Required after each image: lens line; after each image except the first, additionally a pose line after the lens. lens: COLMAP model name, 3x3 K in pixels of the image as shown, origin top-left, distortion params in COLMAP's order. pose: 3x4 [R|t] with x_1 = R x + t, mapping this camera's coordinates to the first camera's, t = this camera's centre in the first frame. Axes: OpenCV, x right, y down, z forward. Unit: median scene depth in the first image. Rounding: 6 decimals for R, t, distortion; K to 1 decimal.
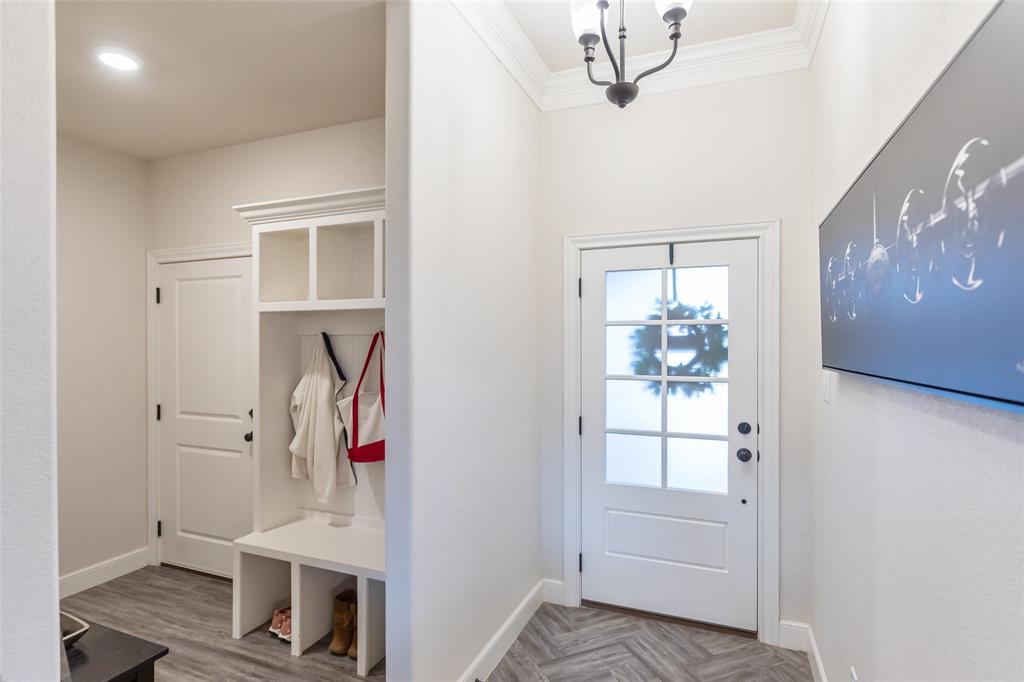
lens RADIAL K [[530.3, 0, 492.5], [0, 530.3, 351.0], [0, 0, 1]] dist [-0.005448, -0.000777]
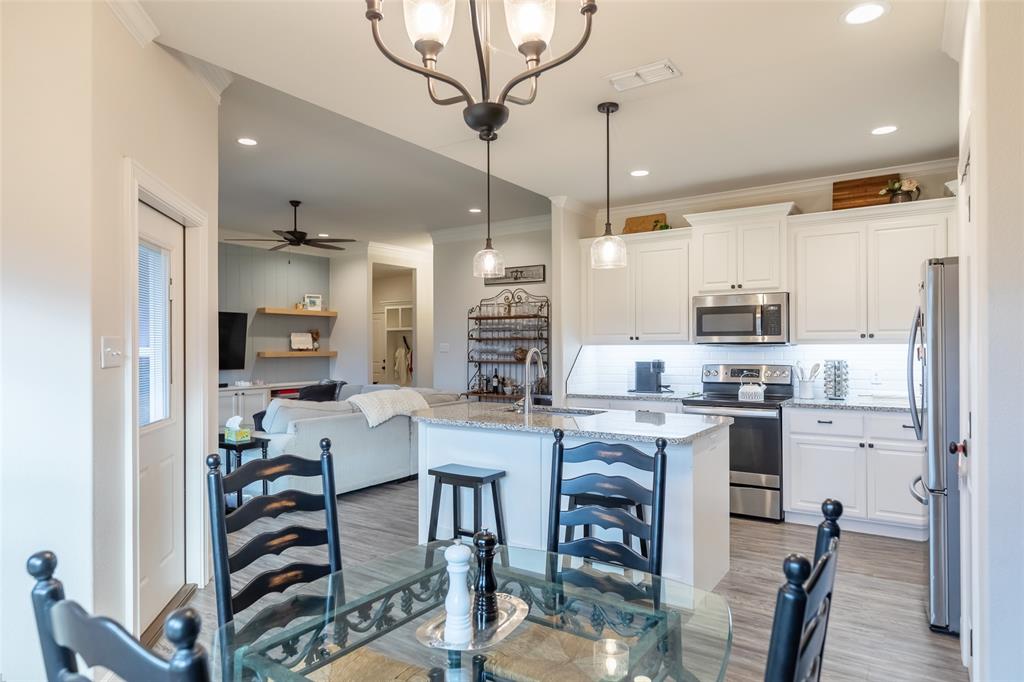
lens RADIAL K [[621.4, 0, 511.9], [0, 621.4, 344.2], [0, 0, 1]] dist [-0.003591, -0.000106]
pose [[0.978317, -0.000207, -0.207115, 1.297765], [-0.003403, 0.999848, -0.017075, 0.090558], [0.207087, 0.017409, 0.978168, -3.021699]]
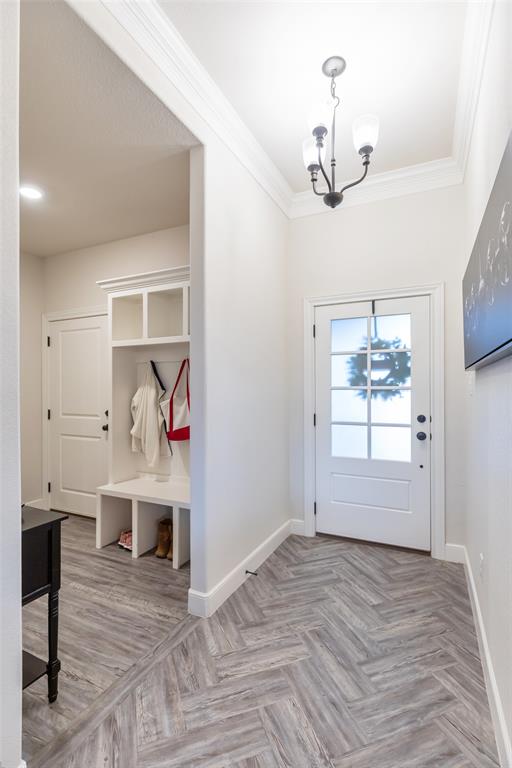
lens RADIAL K [[365.4, 0, 242.4], [0, 365.4, 390.9], [0, 0, 1]] dist [-0.003811, -0.000327]
pose [[0.998394, -0.003061, -0.056575, 0.016805], [0.002684, 0.999974, -0.006753, 0.069215], [0.056594, 0.006590, 0.998376, -0.084723]]
